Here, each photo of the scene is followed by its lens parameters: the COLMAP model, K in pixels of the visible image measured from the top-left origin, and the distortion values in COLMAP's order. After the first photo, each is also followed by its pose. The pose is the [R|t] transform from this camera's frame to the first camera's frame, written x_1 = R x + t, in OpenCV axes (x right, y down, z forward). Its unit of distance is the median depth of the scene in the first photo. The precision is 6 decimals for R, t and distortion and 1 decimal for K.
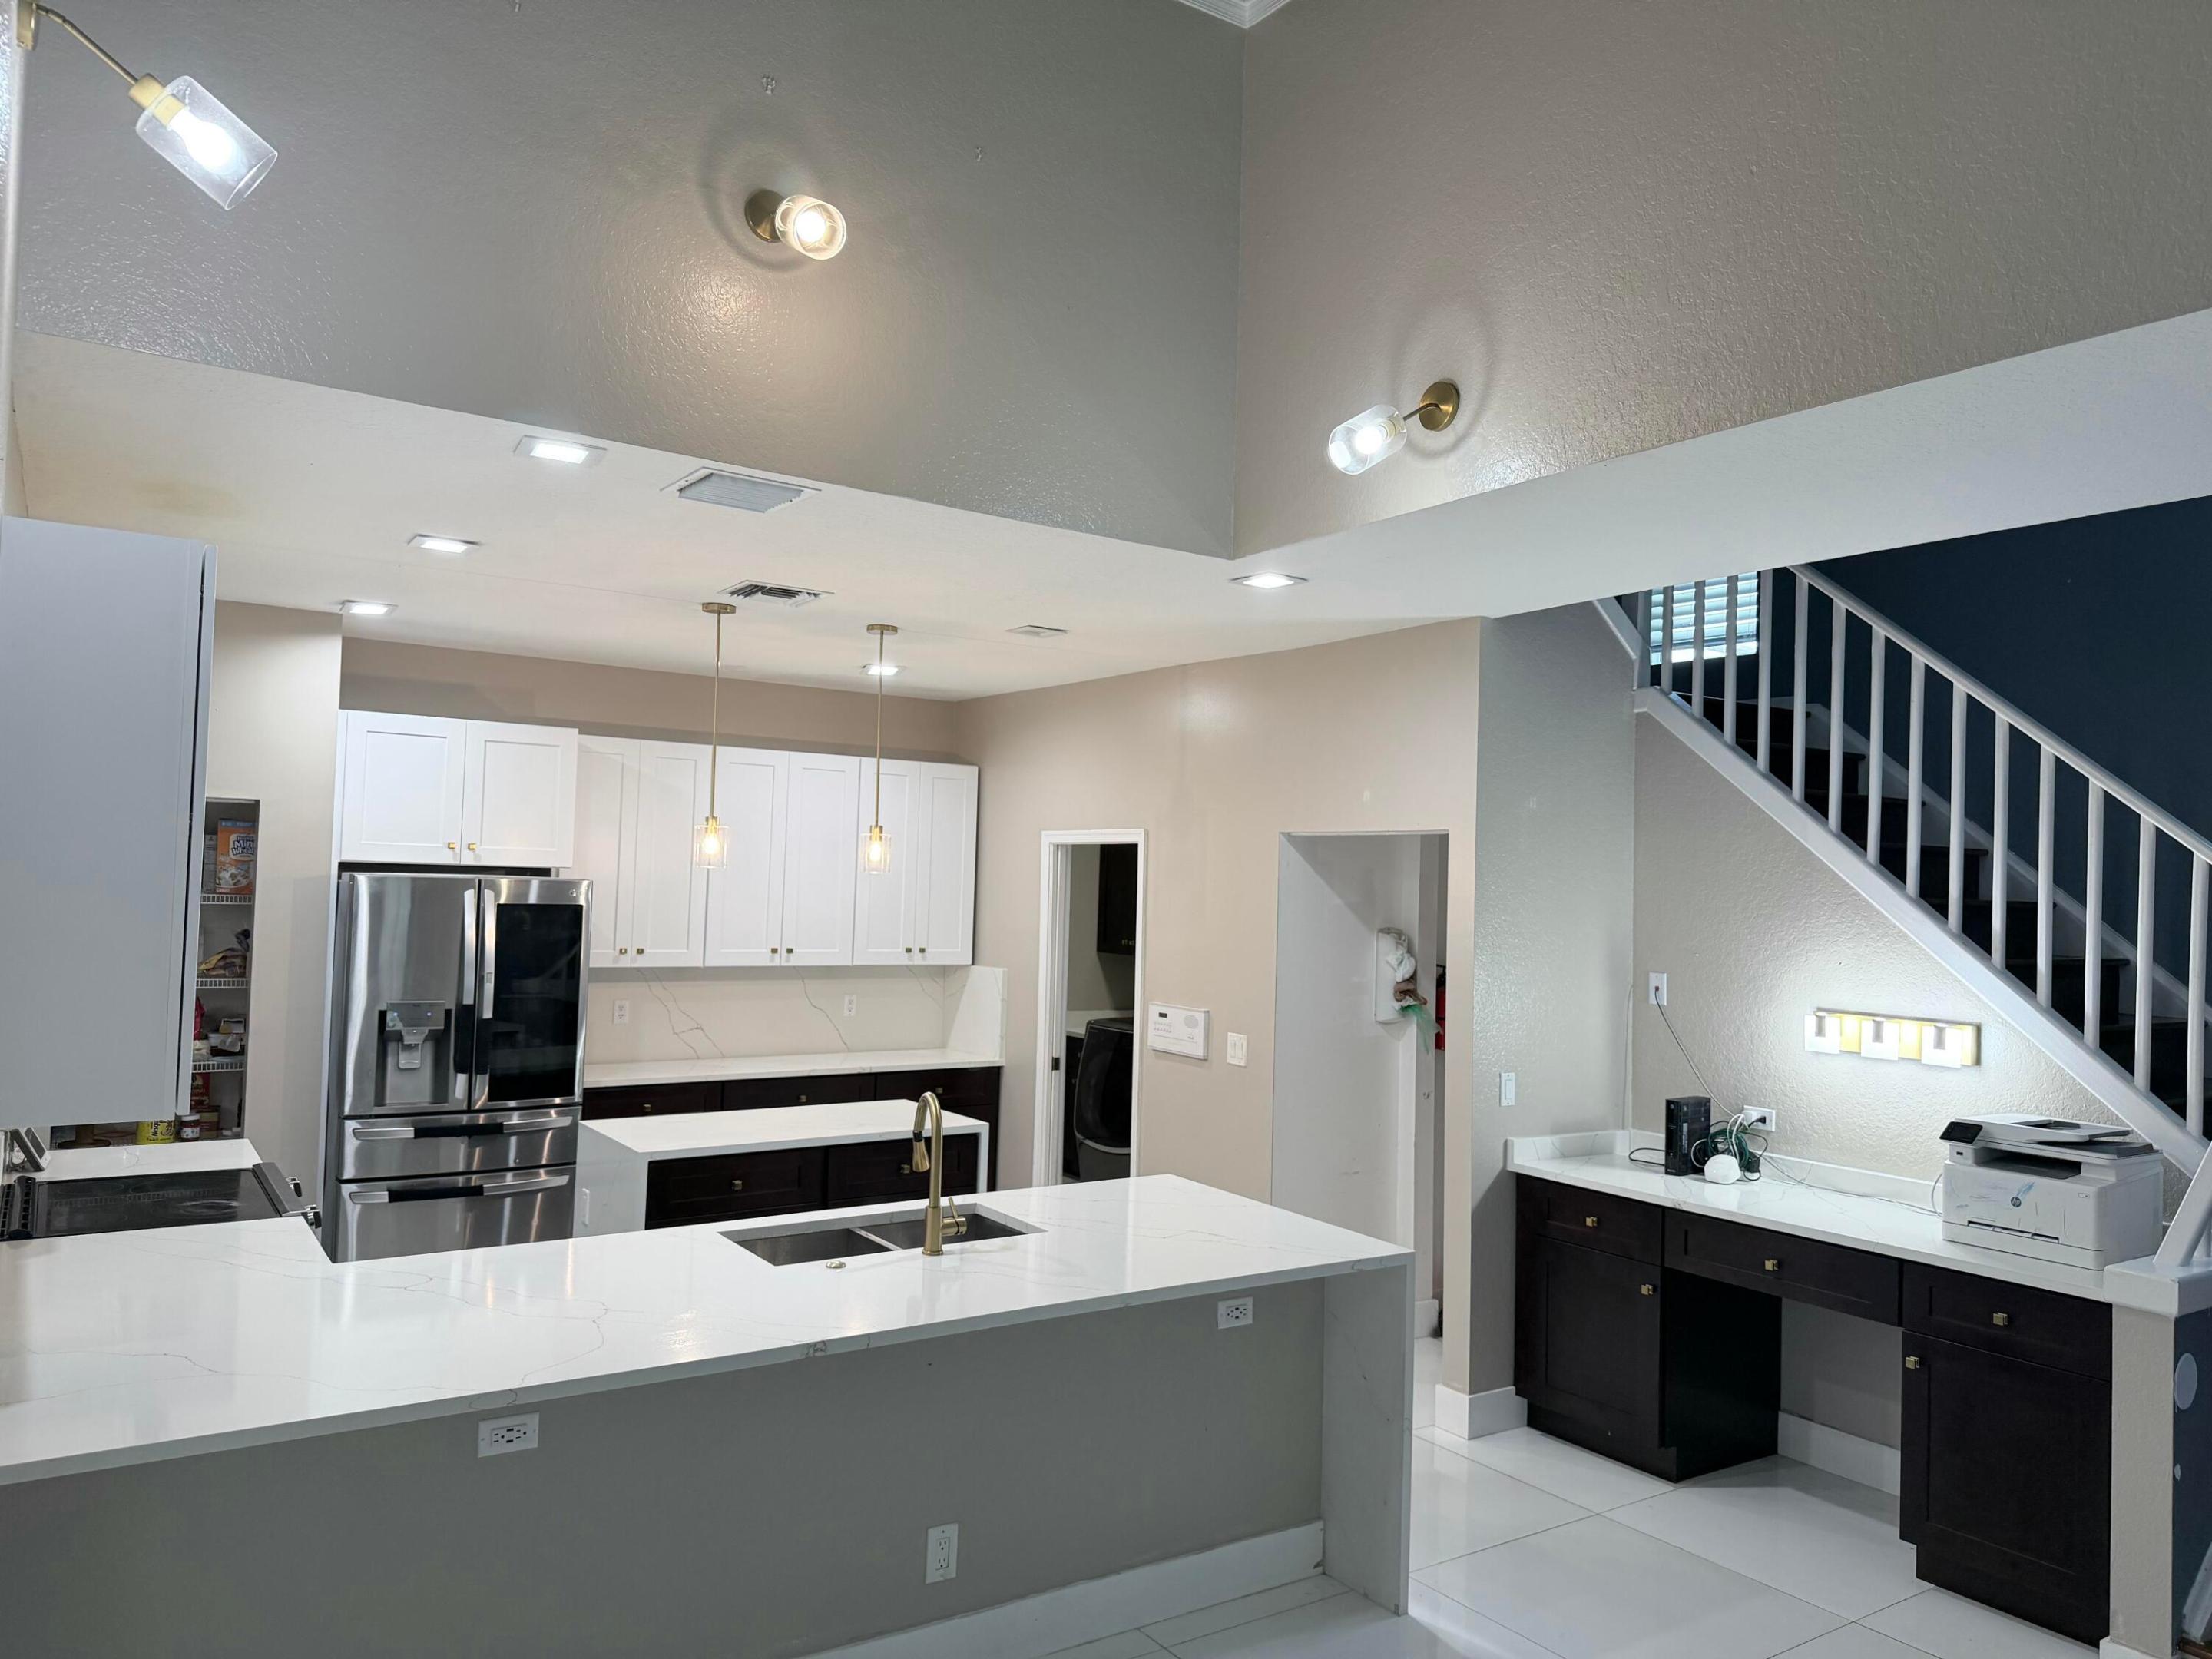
lens RADIAL K [[1565.9, 0, 1112.8], [0, 1565.9, 832.3], [0, 0, 1]] dist [0.065127, -0.093482]
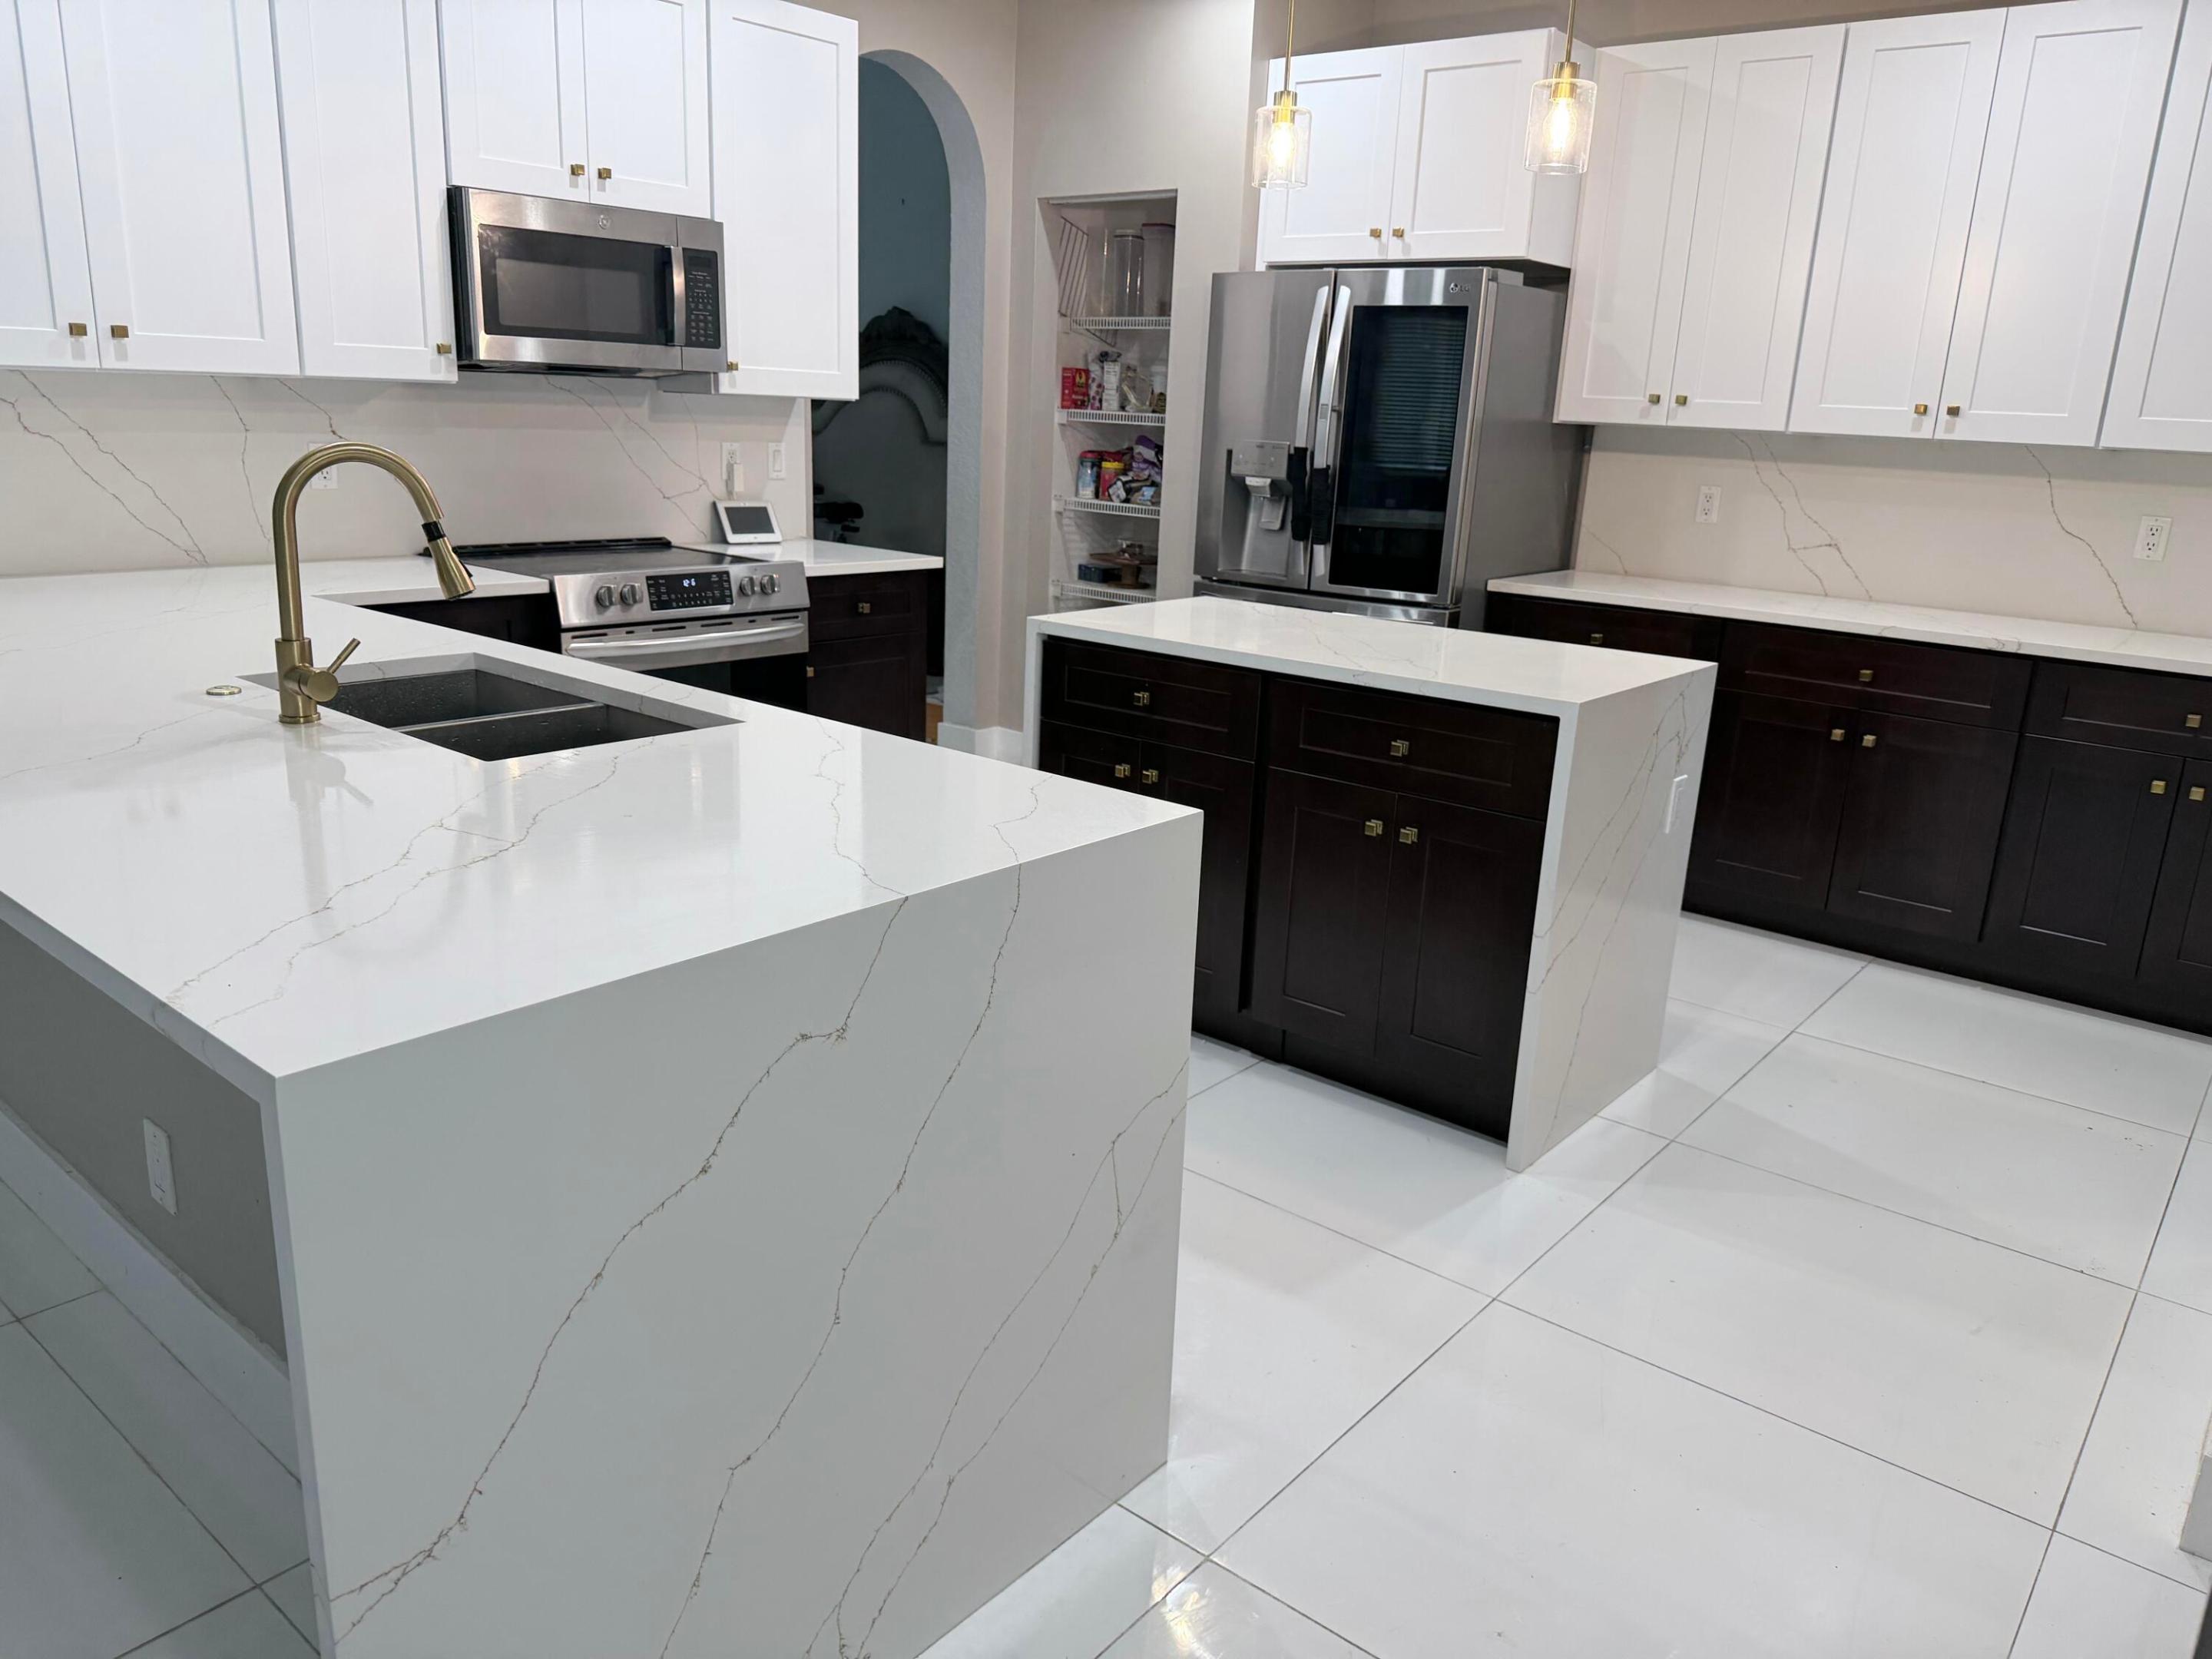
lens RADIAL K [[1565.9, 0, 1106.0], [0, 1565.9, 823.7], [0, 0, 1]] dist [0.065127, -0.093482]
pose [[0.289322, 0.239744, -0.926723, 0.259799], [-0.005504, 0.968529, 0.248841, 0.083666], [0.957216, -0.066894, 0.281536, 0.593656]]
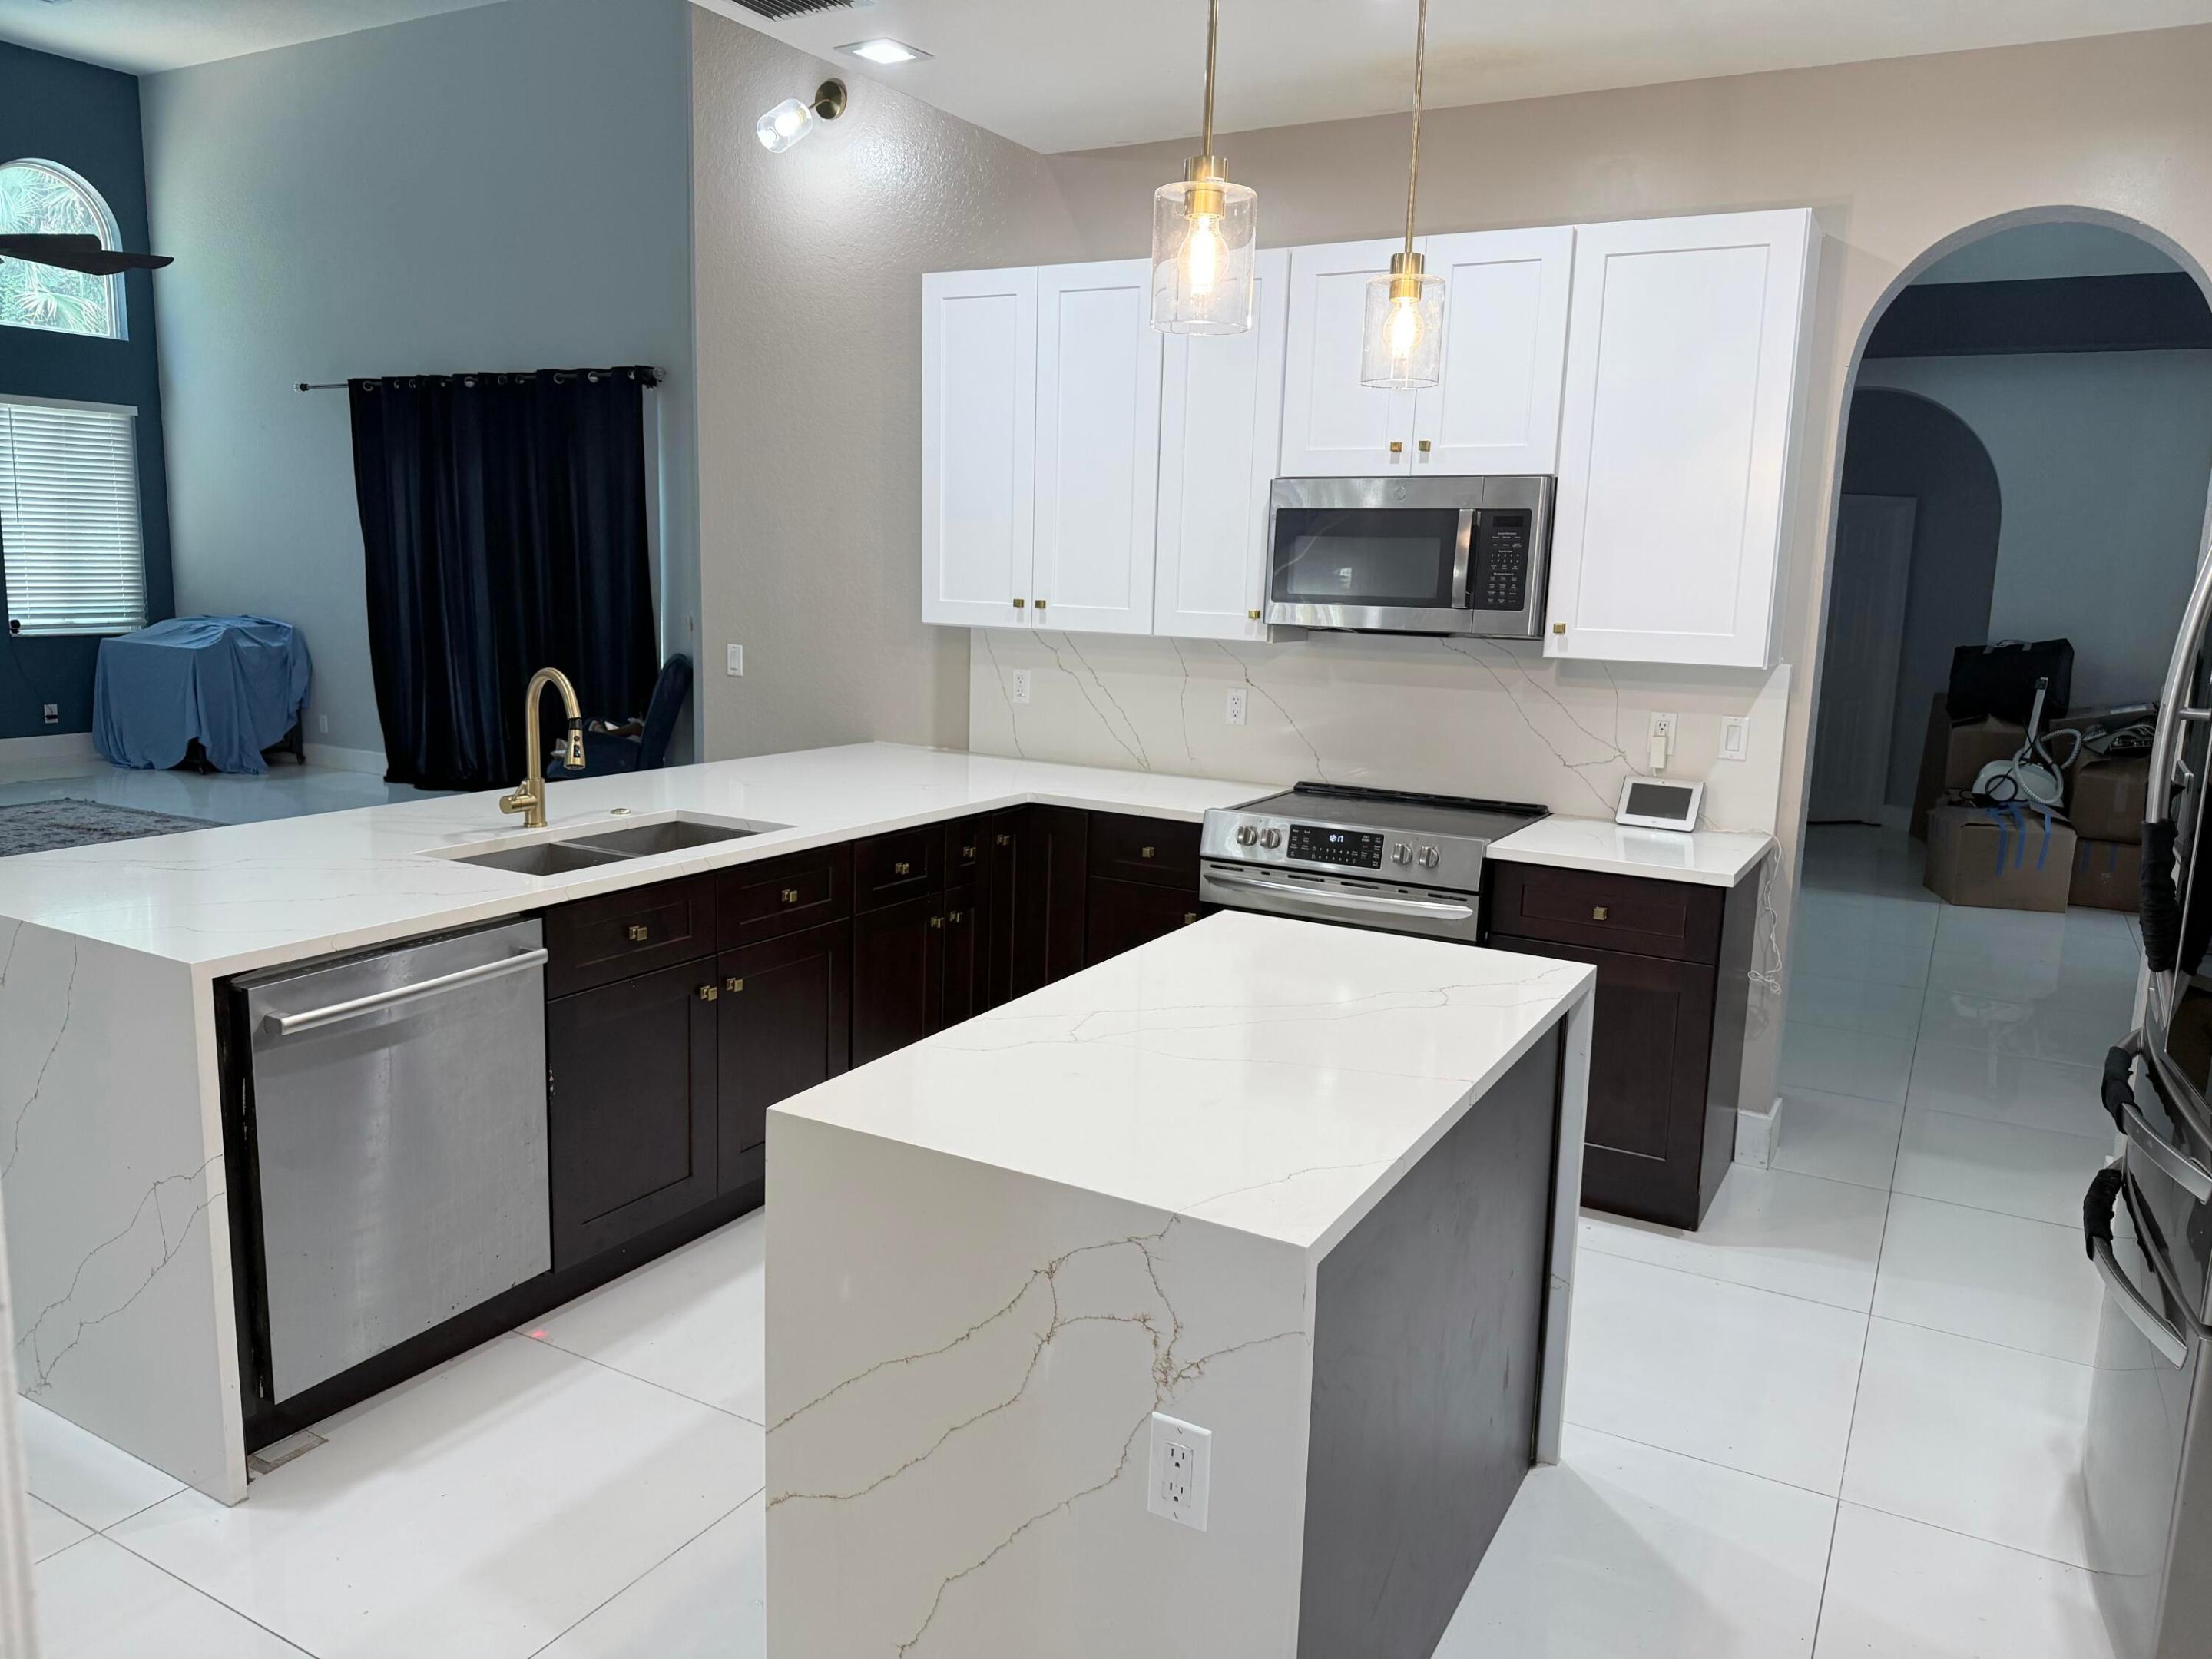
lens RADIAL K [[1565.9, 0, 1098.5], [0, 1565.9, 824.5], [0, 0, 1]] dist [0.065127, -0.093482]
pose [[-0.887988, 0.030911, -0.458826, -0.107071], [-0.033084, 0.990859, 0.130782, 0.058345], [0.458675, 0.131313, -0.878848, 1.264342]]
